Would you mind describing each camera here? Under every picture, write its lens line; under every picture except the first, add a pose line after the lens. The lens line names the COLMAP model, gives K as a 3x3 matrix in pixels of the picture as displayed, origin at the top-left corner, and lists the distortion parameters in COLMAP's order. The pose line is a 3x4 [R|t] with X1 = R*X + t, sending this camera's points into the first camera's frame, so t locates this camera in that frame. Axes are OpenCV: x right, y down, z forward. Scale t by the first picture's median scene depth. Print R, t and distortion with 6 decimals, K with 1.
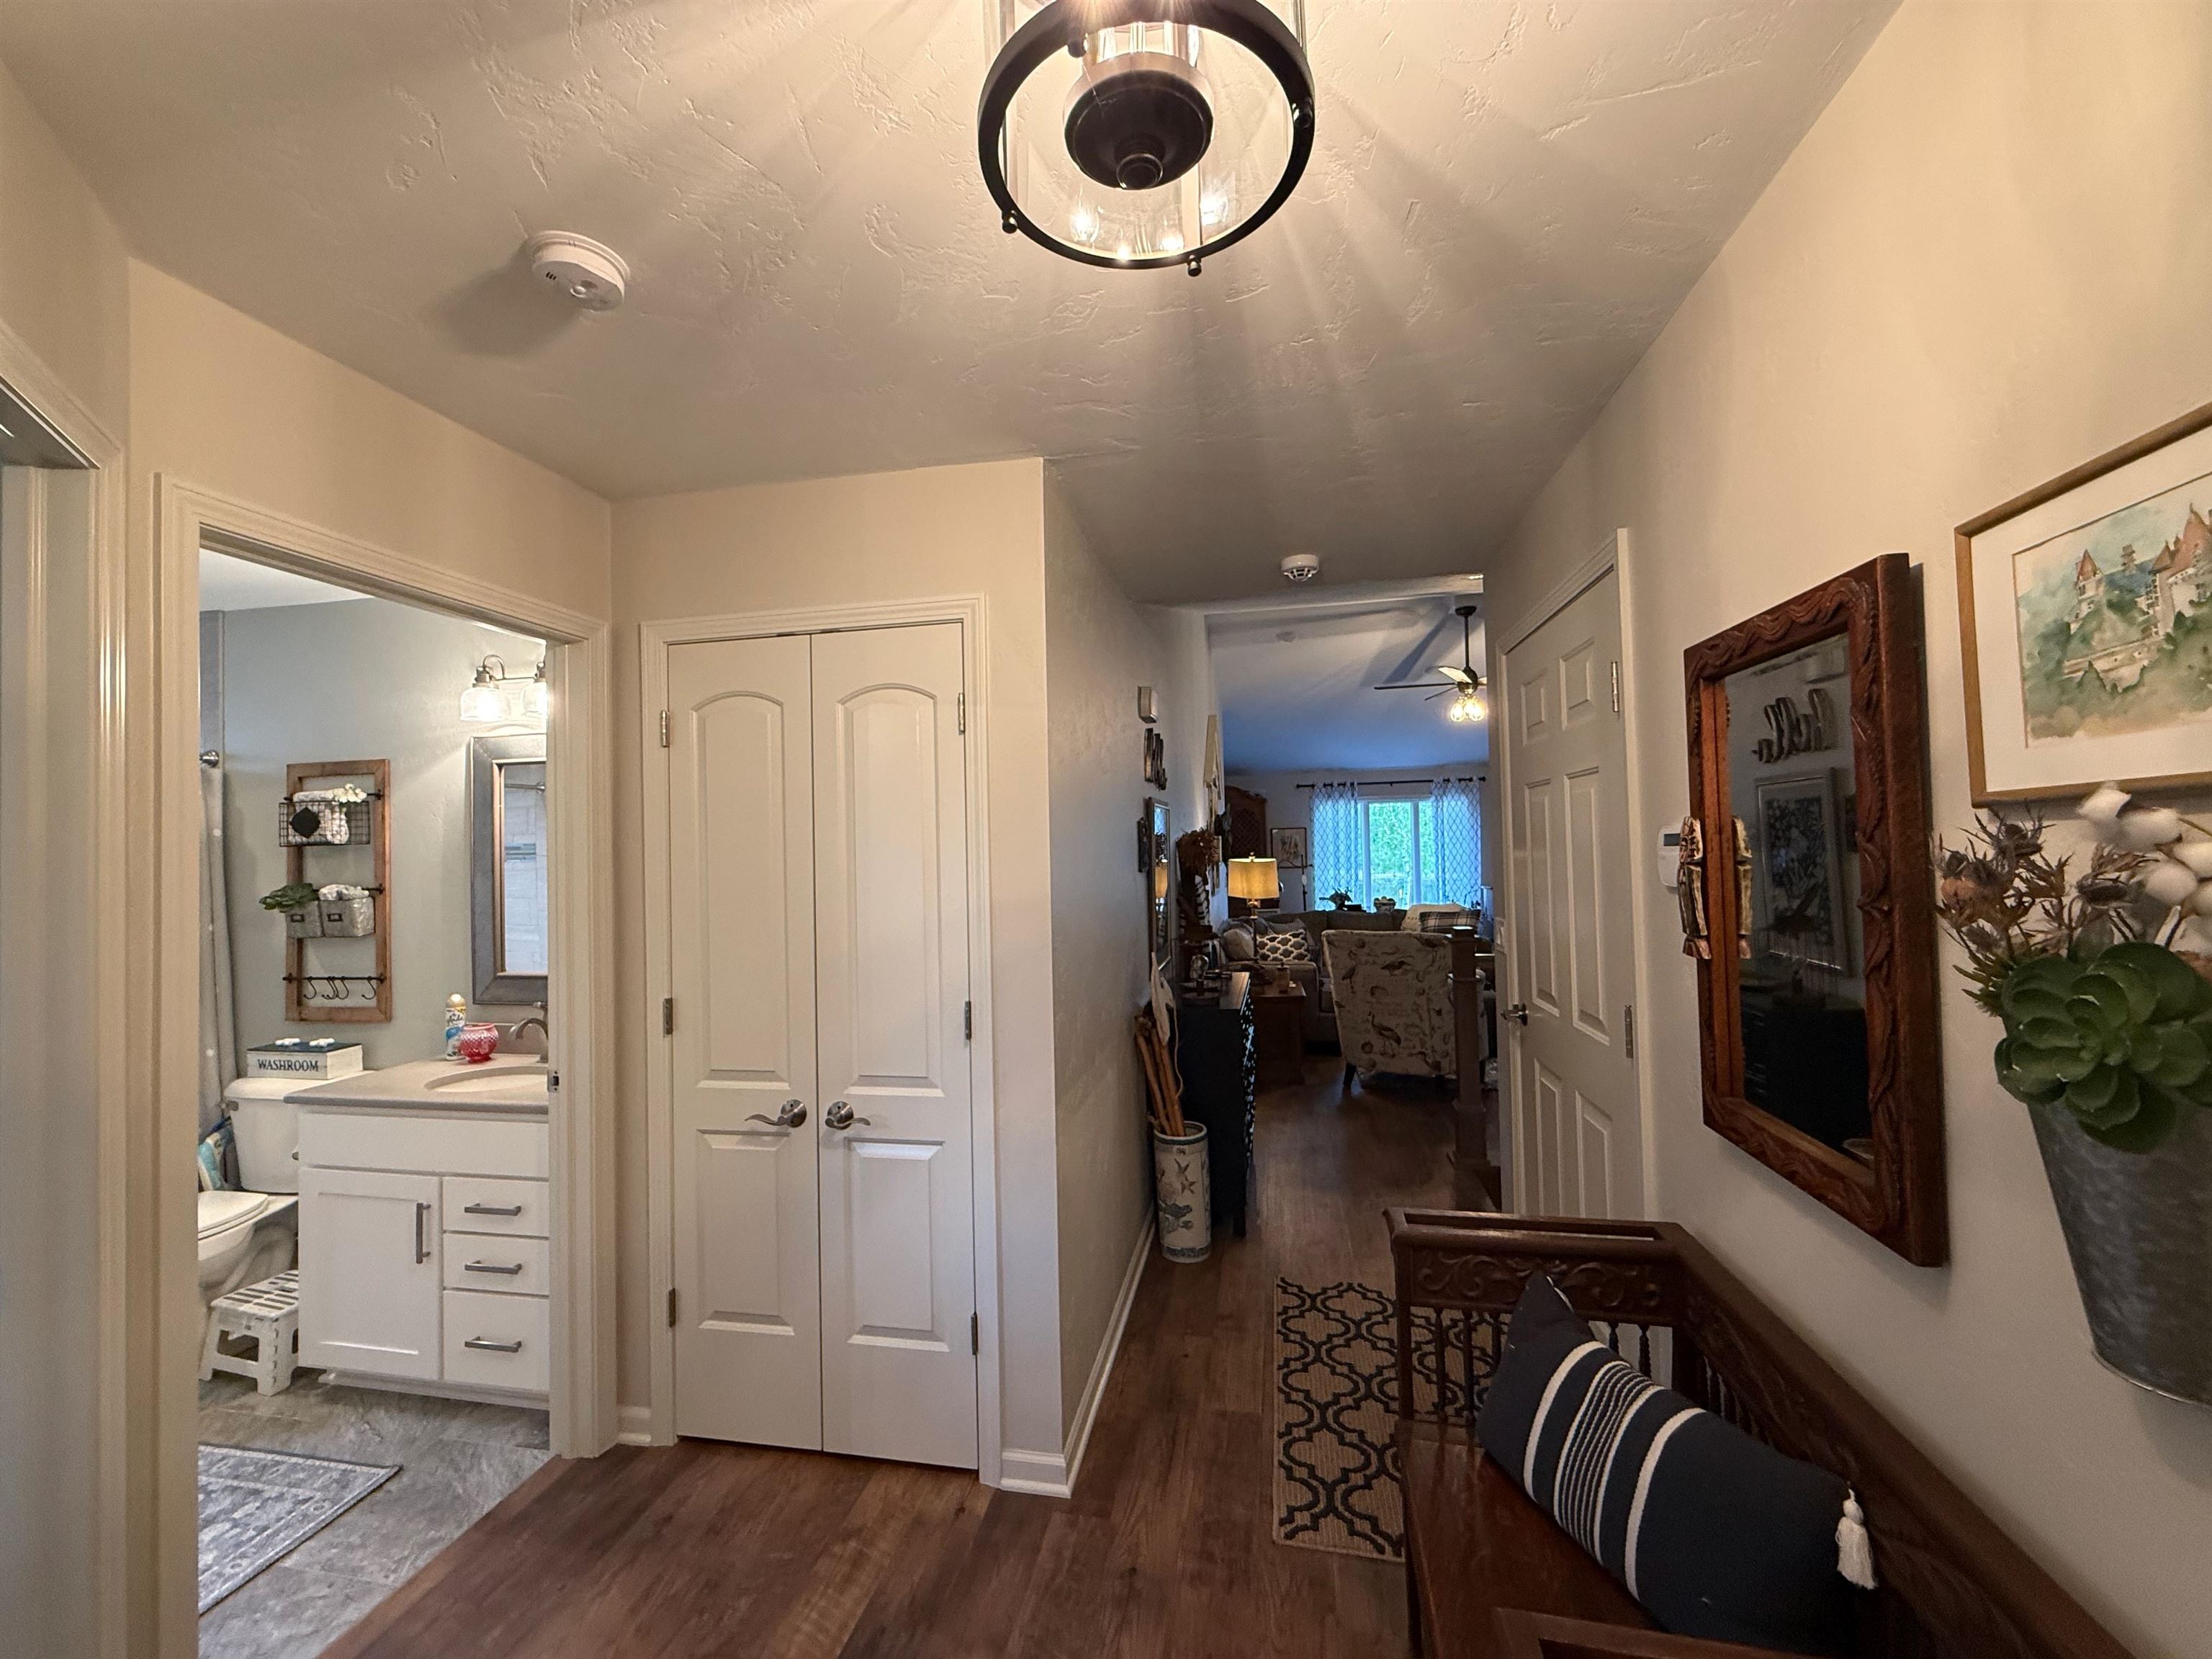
lens RADIAL K [[879.2, 0, 1105.3], [0, 879.2, 833.9], [0, 0, 1]] dist [-0.004987, 0.000910]
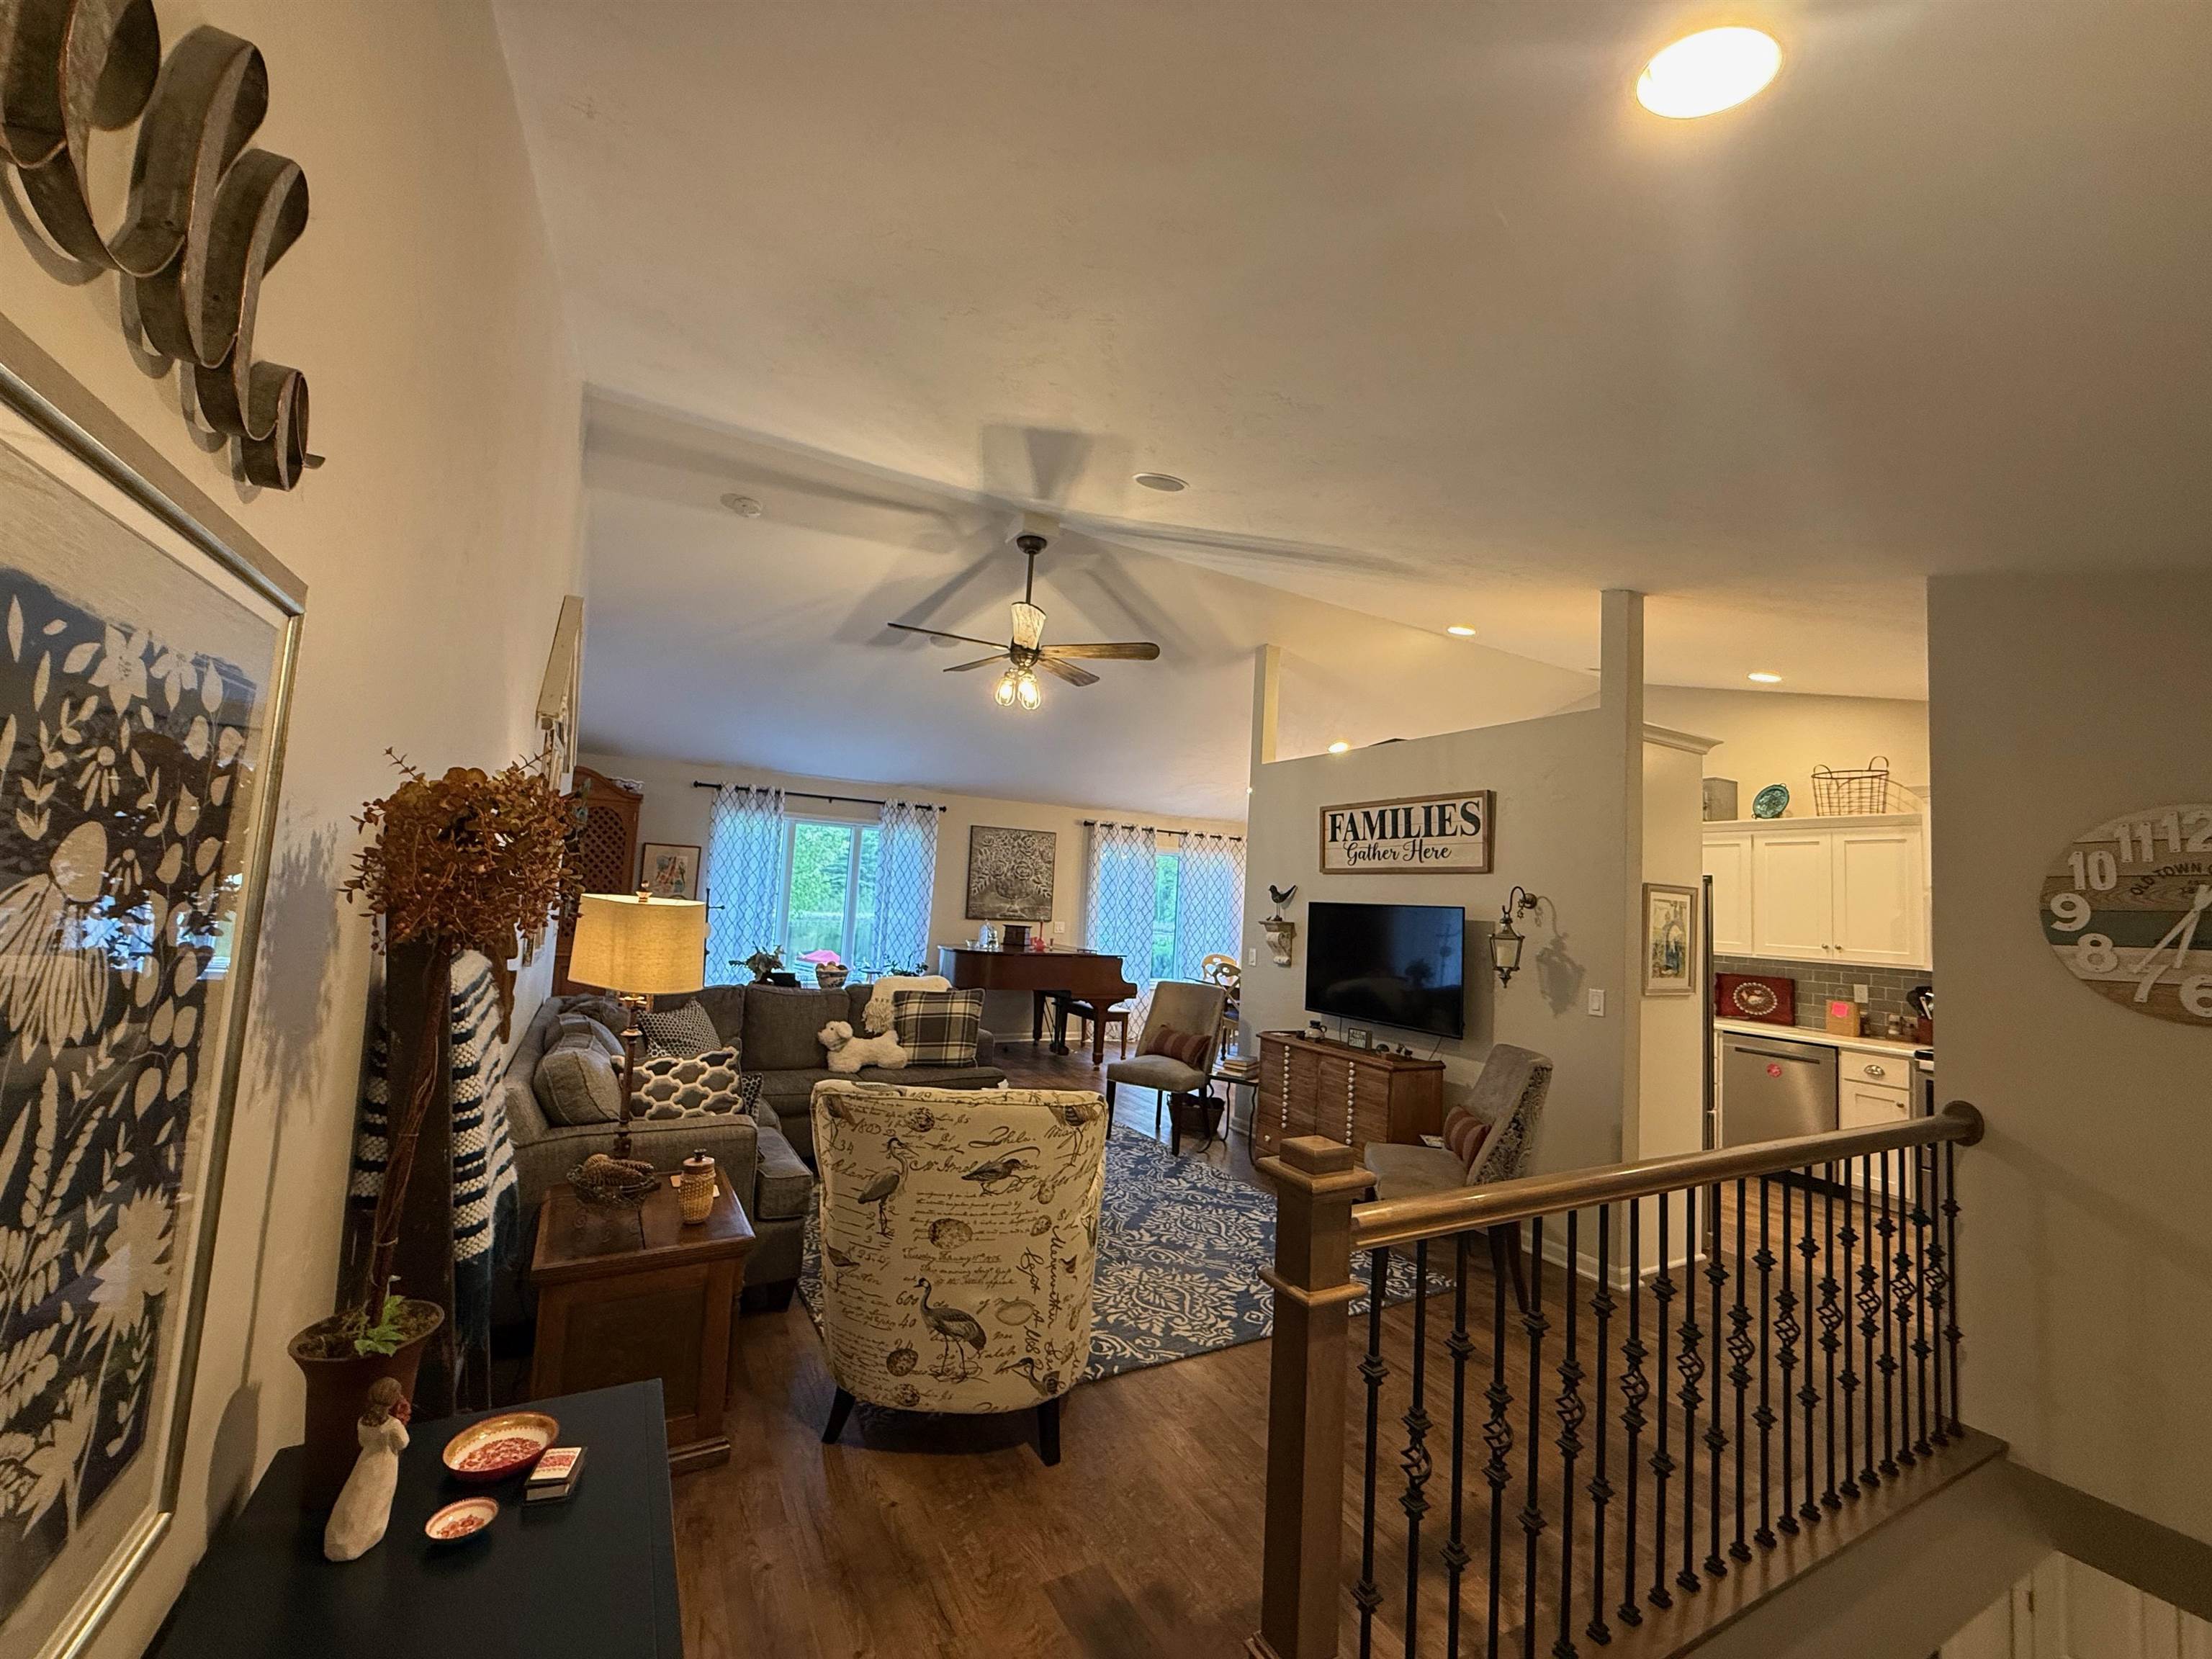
lens RADIAL K [[879.2, 0, 1093.5], [0, 879.2, 831.5], [0, 0, 1]] dist [-0.004987, 0.000910]
pose [[0.766554, 0.115895, 0.631635, 0.053714], [-0.088695, 0.993261, -0.074607, 0.008115], [-0.636025, 0.001168, 0.771667, 0.472092]]
